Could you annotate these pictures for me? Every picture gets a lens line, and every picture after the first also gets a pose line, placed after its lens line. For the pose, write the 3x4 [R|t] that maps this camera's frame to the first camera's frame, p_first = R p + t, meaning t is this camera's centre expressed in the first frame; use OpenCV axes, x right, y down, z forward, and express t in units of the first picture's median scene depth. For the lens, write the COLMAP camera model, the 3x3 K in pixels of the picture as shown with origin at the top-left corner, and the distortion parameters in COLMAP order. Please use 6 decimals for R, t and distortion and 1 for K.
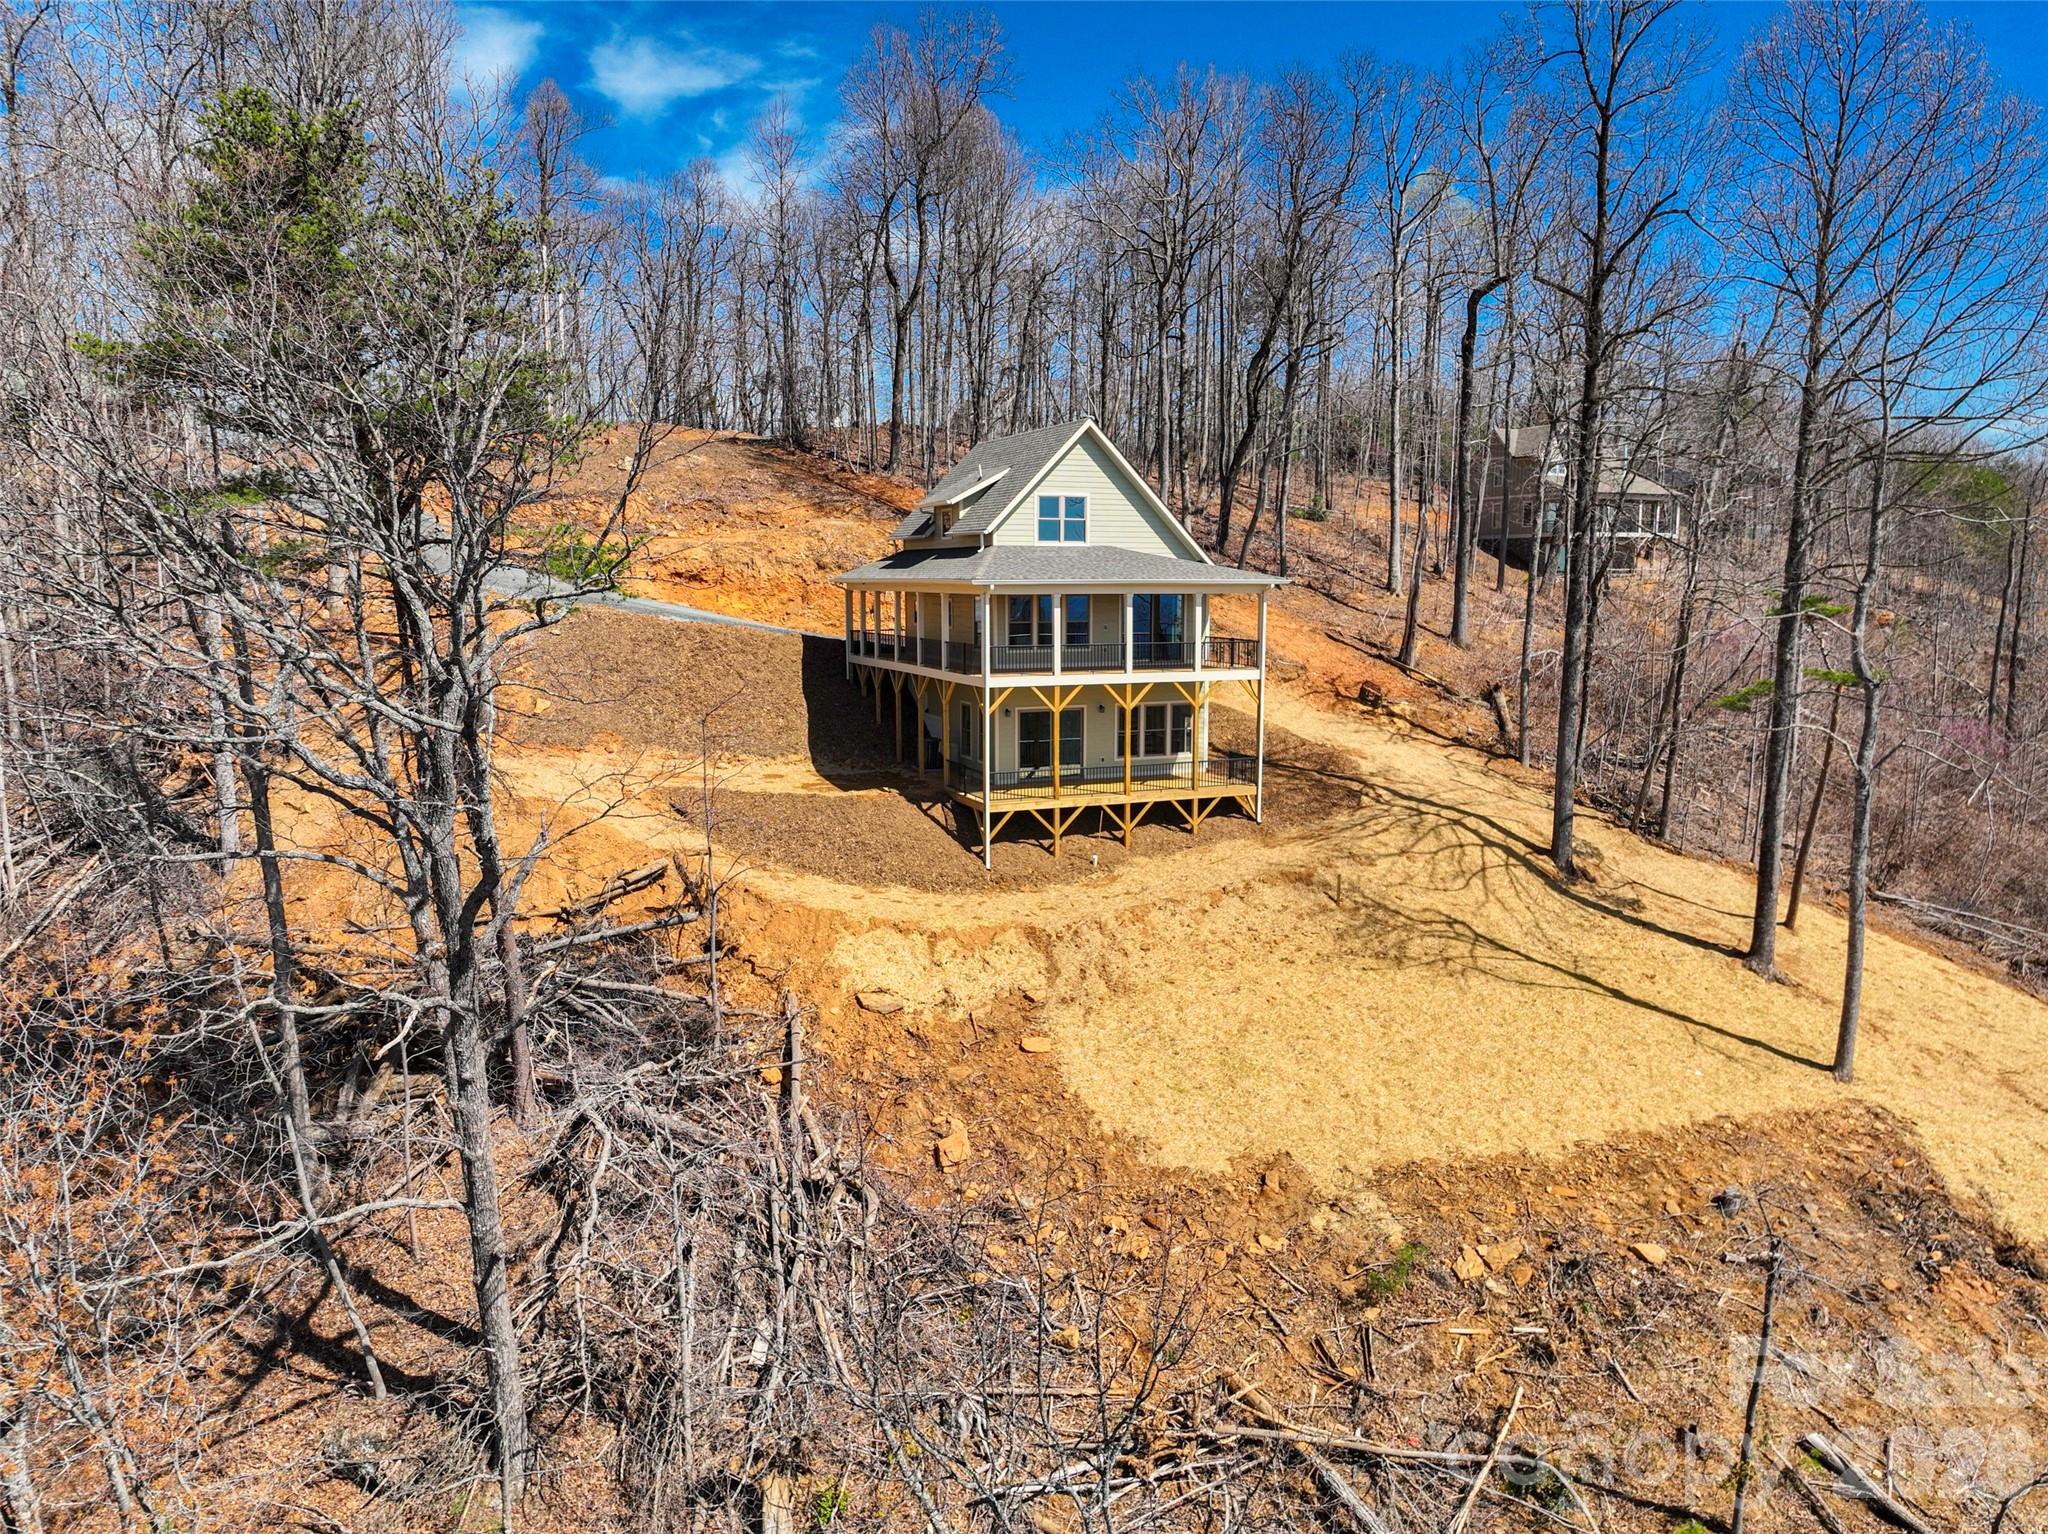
lens RADIAL K [[1438.7, 0, 1024.0], [0, 1438.7, 767.0], [0, 0, 1]] dist [-0.028915, 0.054701]
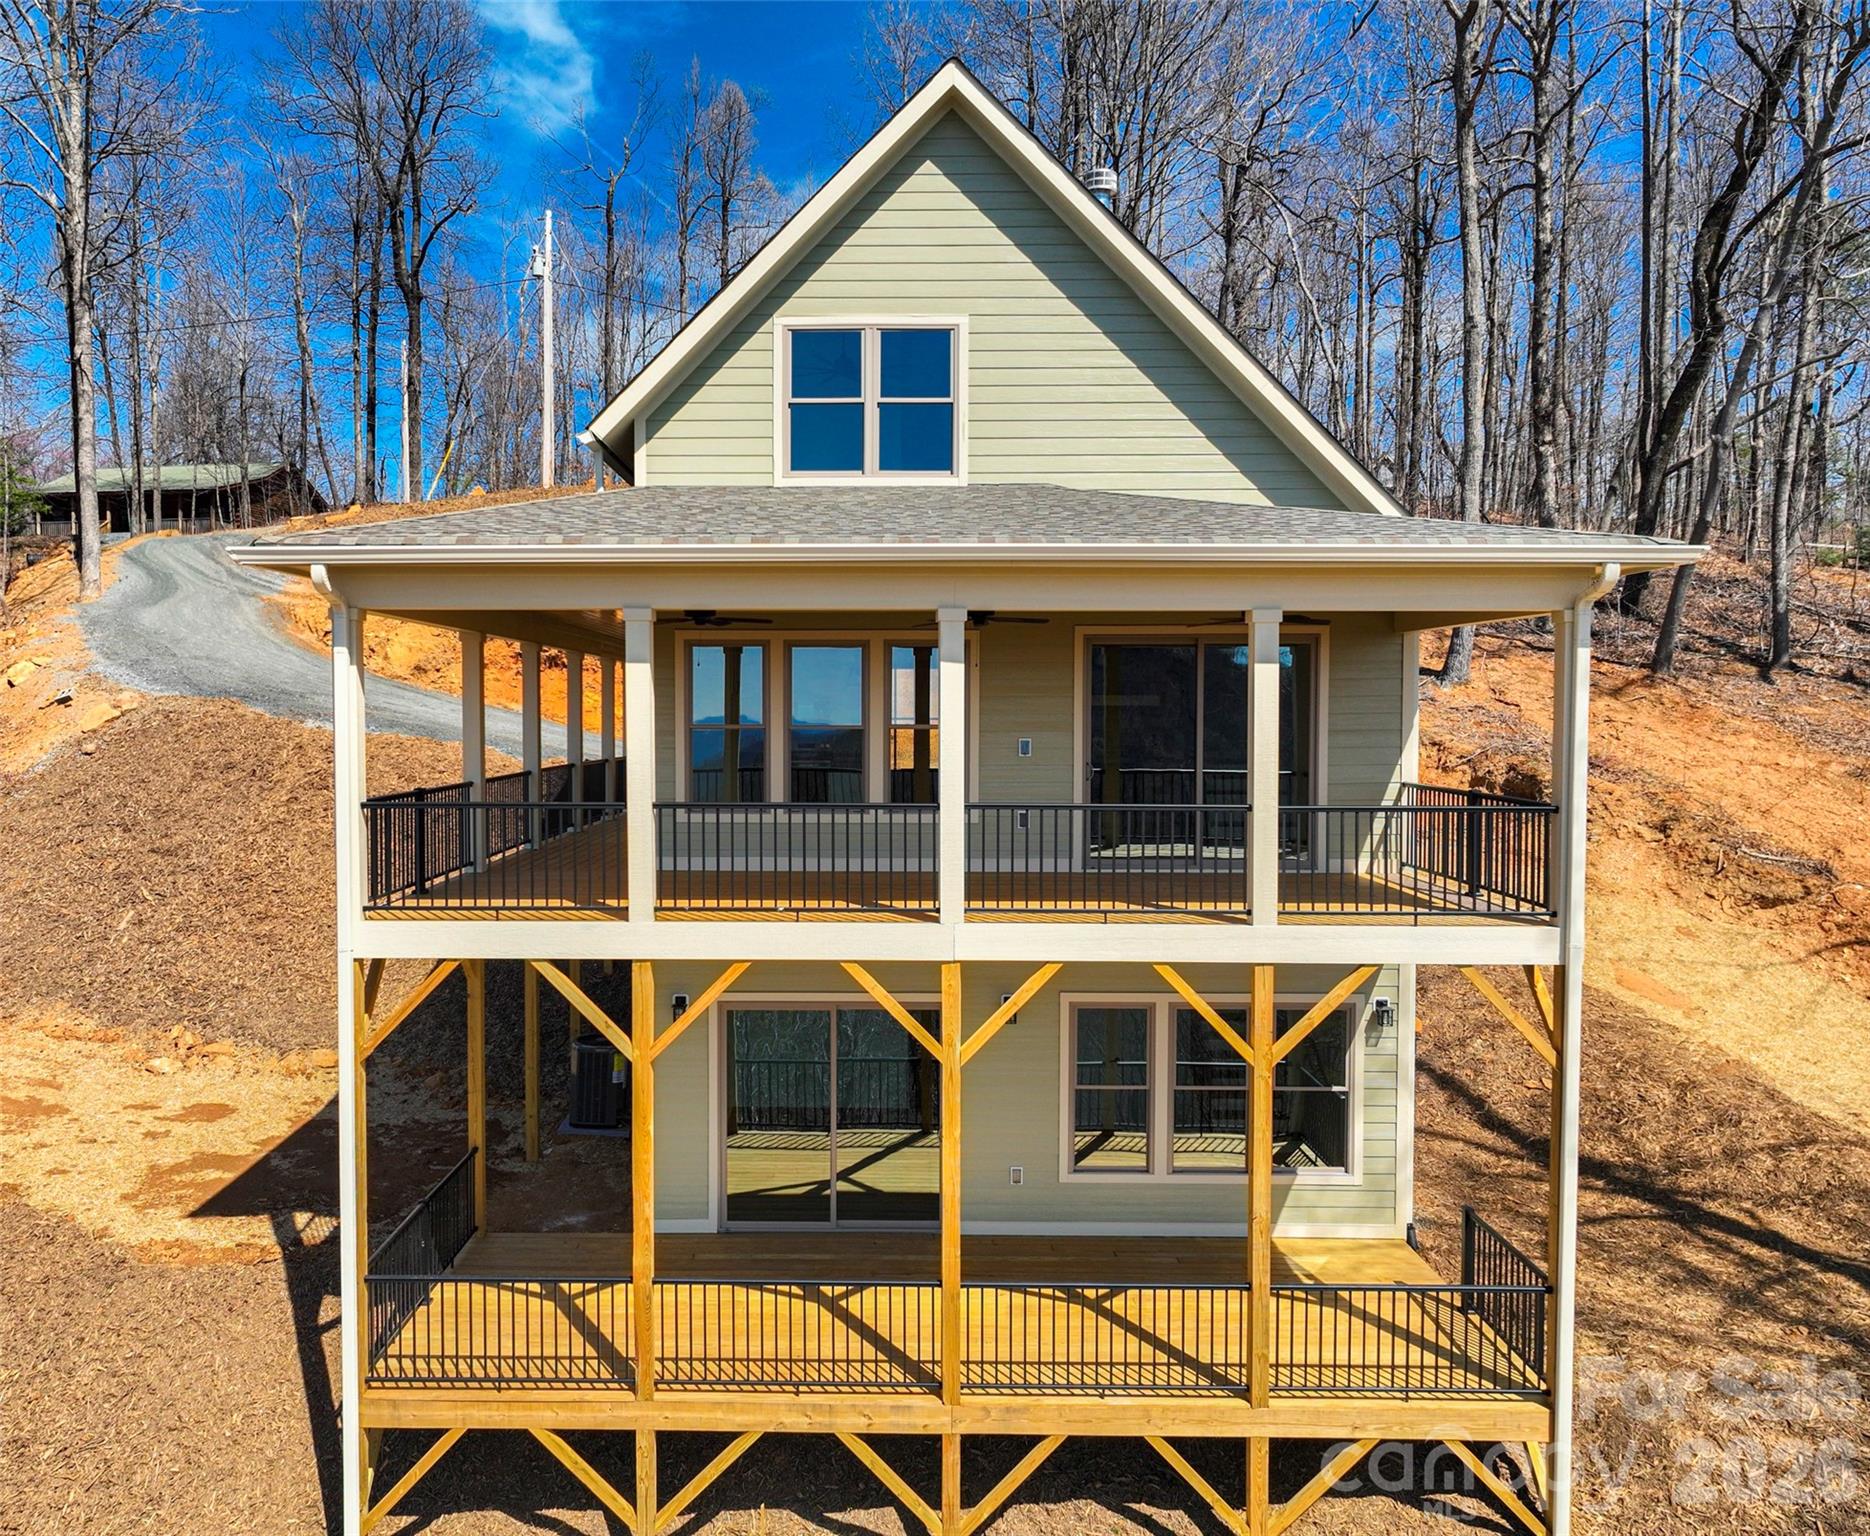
lens RADIAL K [[1532.1, 0, 935.0], [0, 1532.1, 768.0], [0, 0, 1]] dist [0.012861, 0.001629]
pose [[0.916514, 0.005206, -0.399969, 0.172340], [-0.049142, 0.993806, -0.099672, -0.060084], [0.396973, 0.111006, 0.911093, 0.707322]]
